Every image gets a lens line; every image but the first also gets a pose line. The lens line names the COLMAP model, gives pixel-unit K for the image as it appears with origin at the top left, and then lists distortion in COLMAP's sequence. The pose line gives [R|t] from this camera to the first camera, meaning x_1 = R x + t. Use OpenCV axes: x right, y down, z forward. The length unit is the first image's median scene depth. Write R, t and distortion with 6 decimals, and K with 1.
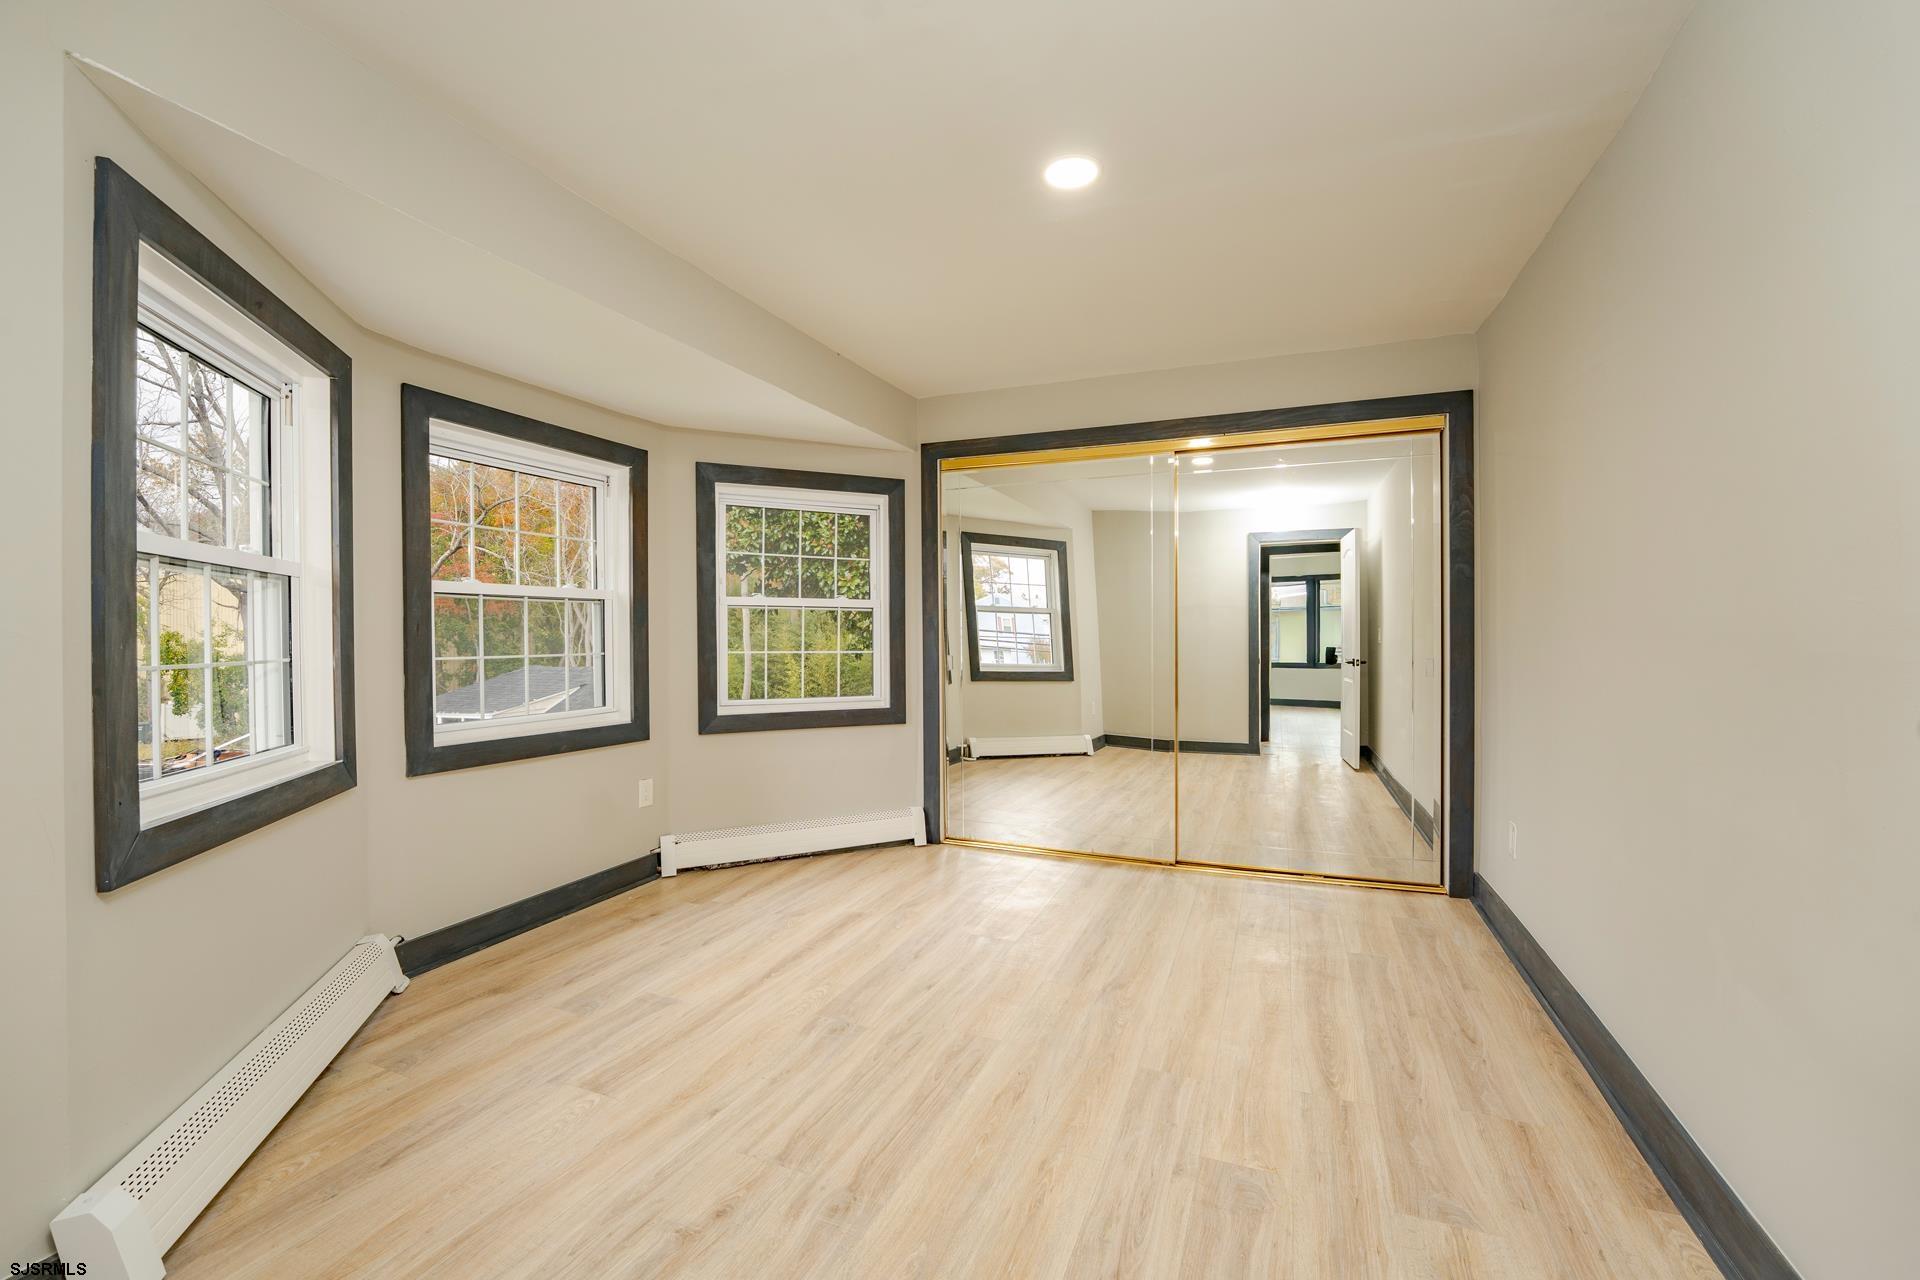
lens RADIAL K [[786.9, 0, 973.7], [0, 786.9, 636.8], [0, 0, 1]] dist [-0.018397, 0.000792]
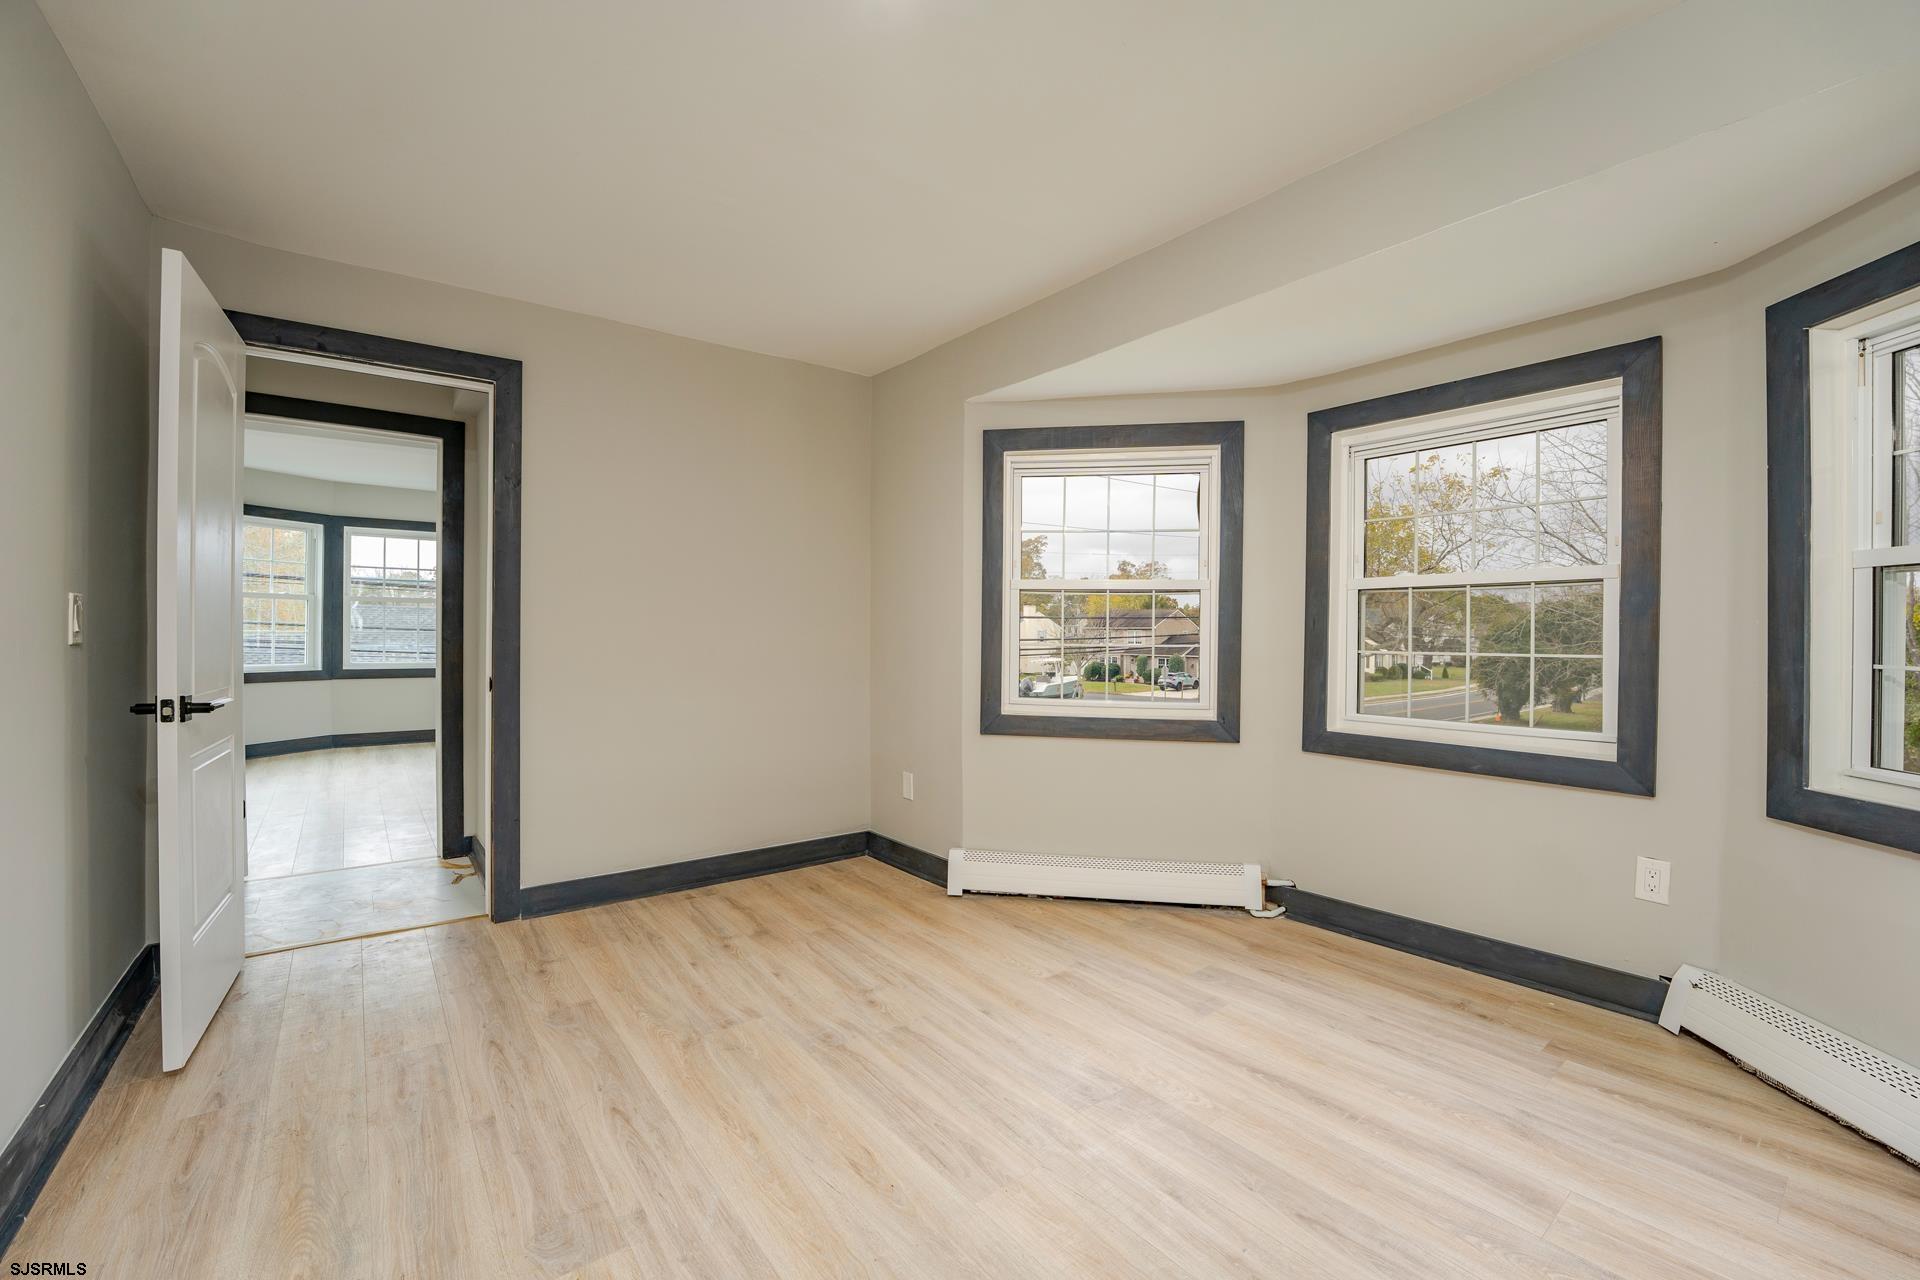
lens RADIAL K [[786.9, 0, 954.5], [0, 786.9, 641.5], [0, 0, 1]] dist [-0.018397, 0.000792]
pose [[-0.506559, 0.009606, -0.862152, 0.562078], [-0.004118, 0.999900, 0.013560, 0.002413], [0.862196, 0.010419, -0.506468, 1.168234]]
